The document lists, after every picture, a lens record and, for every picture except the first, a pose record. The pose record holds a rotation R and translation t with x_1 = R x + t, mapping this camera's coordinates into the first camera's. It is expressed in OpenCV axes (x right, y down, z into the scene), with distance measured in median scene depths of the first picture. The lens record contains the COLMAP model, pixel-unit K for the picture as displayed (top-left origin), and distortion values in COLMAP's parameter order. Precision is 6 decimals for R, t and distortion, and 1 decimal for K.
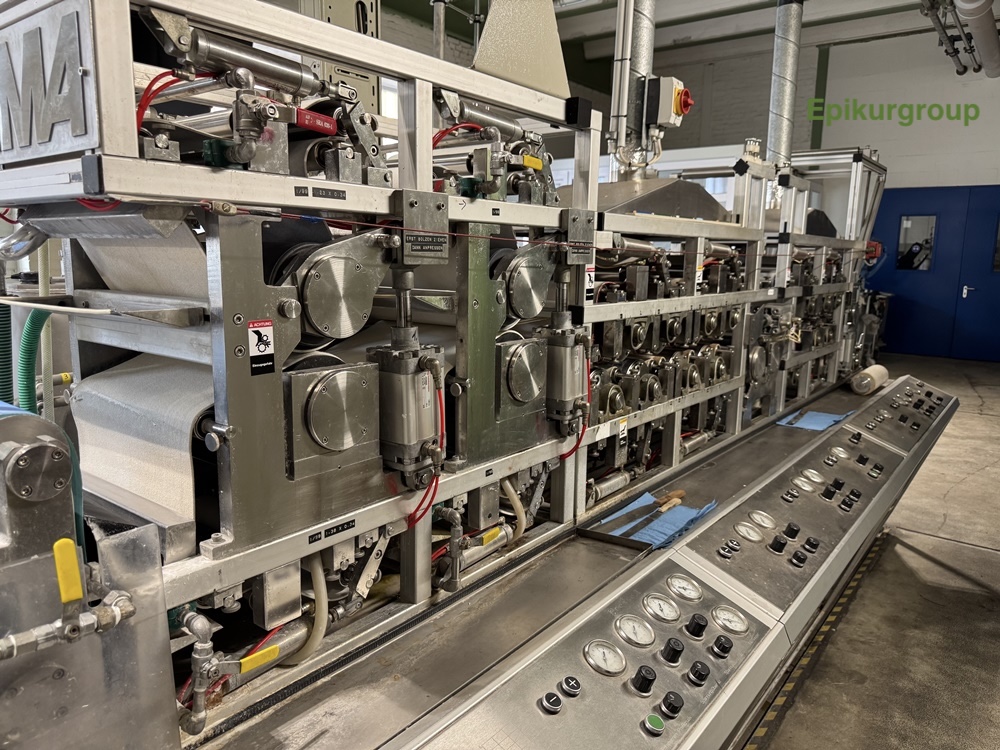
lens RADIAL K [[713.7, 0, 497.5], [0, 713.7, 372.2], [0, 0, 1]] dist [0.034554, -0.044142]
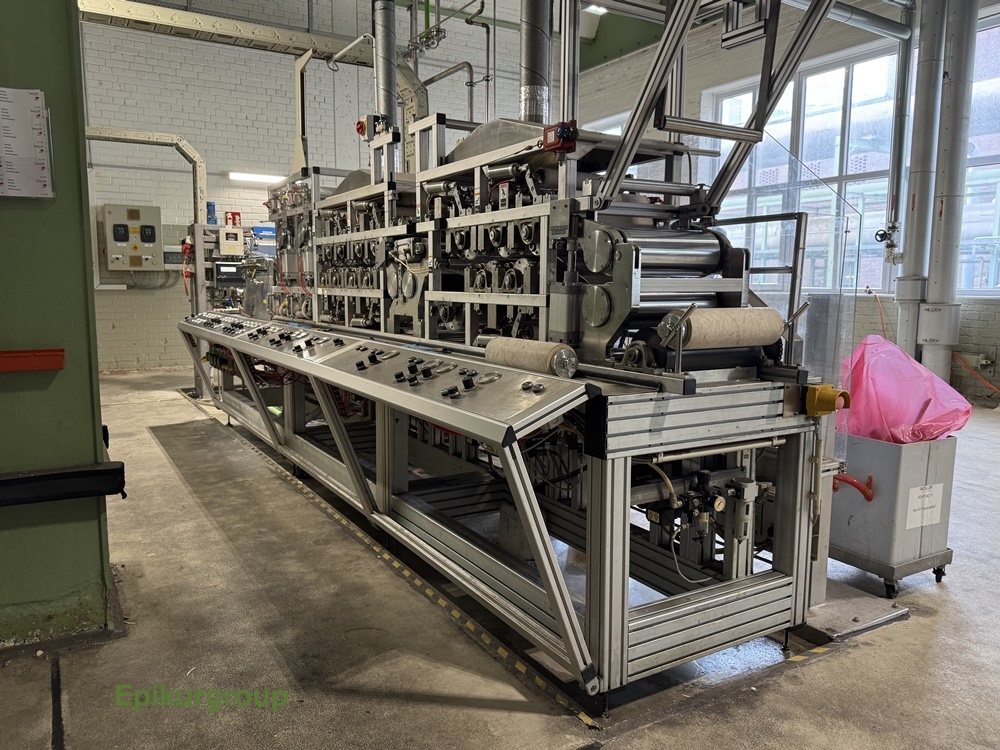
lens RADIAL K [[758.6, 0, 502.4], [0, 758.6, 377.3], [0, 0, 1]] dist [0.009224, 0.000077]
pose [[-0.370245, 0.086316, -0.924915, 1.519542], [-0.171480, 0.972211, 0.159373, -0.092566], [0.912970, 0.217611, -0.345155, 1.639549]]
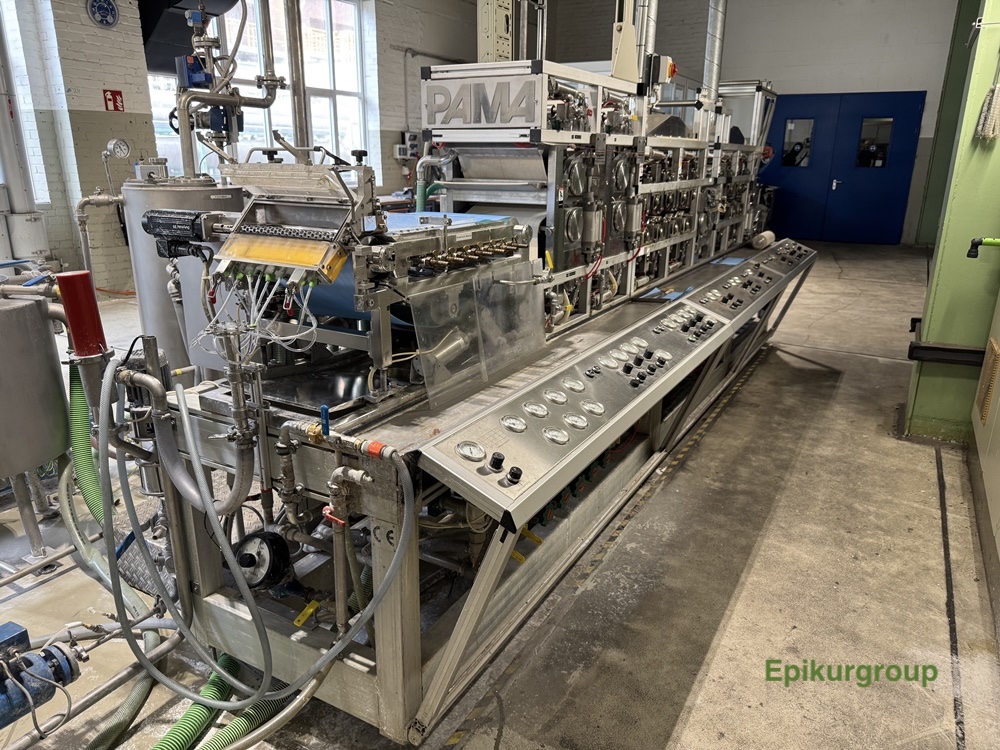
lens RADIAL K [[713.7, 0, 498.1], [0, 713.7, 386.0], [0, 0, 1]] dist [0.034554, -0.044142]
pose [[0.989879, -0.056365, 0.130240, -0.346827], [0.036800, 0.988299, 0.148020, 0.094996], [-0.137059, -0.141729, 0.980371, -0.625626]]
